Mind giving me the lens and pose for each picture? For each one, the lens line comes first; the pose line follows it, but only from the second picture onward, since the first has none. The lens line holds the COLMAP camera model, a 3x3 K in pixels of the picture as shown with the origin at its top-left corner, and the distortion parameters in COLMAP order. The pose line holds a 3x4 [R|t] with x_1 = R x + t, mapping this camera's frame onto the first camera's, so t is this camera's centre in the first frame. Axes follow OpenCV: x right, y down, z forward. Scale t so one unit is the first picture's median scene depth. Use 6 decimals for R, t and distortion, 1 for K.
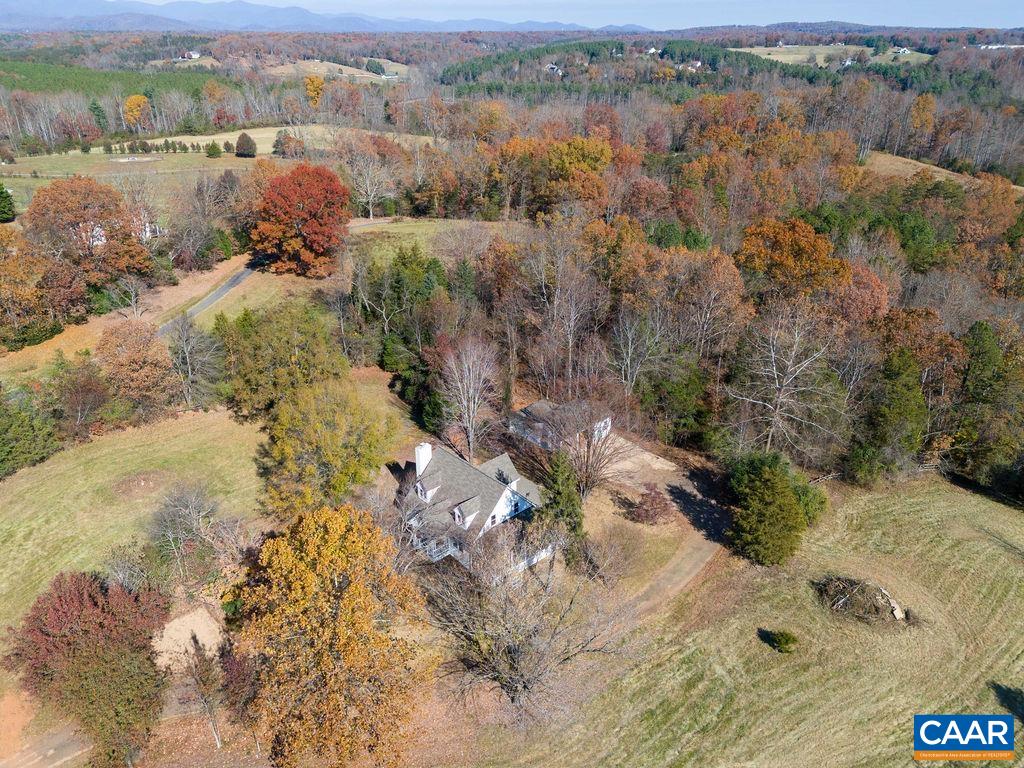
lens RADIAL K [[745.9, 0, 512.0], [0, 745.9, 384.0], [0, 0, 1]] dist [0.054036, -0.041925]
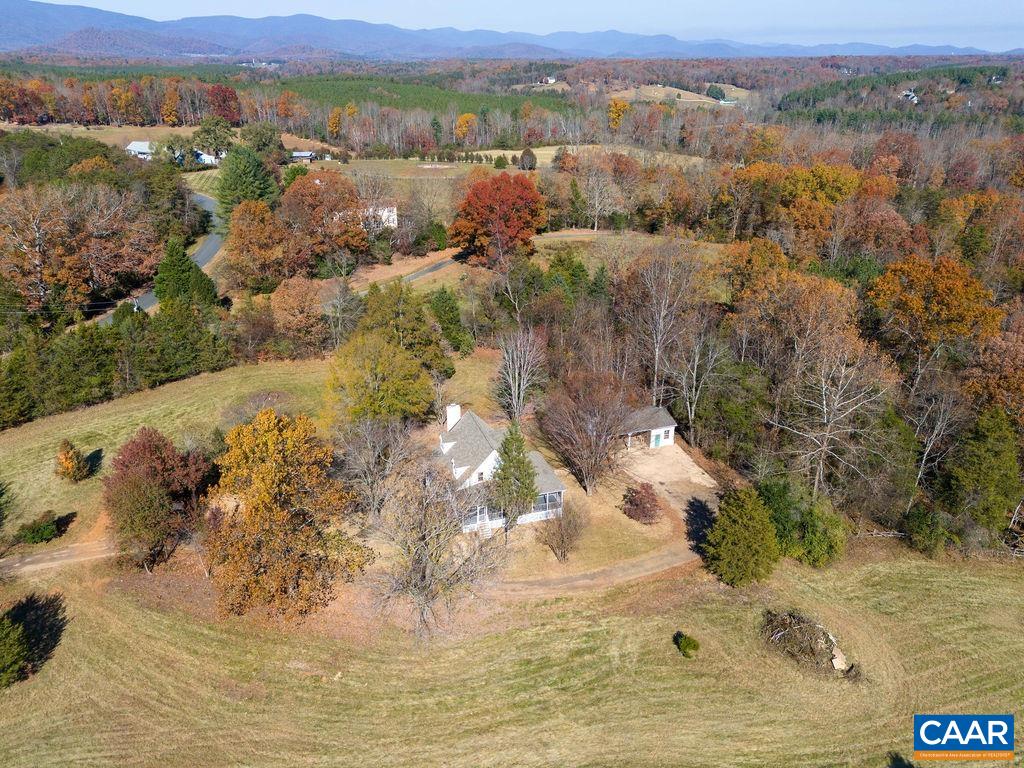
lens RADIAL K [[745.9, 0, 512.0], [0, 745.9, 384.0], [0, 0, 1]] dist [0.054036, -0.041925]
pose [[0.908413, 0.167942, -0.382859, 0.109921], [-0.178825, 0.983854, 0.007272, 0.006476], [0.377899, 0.061859, 0.923778, -0.011857]]
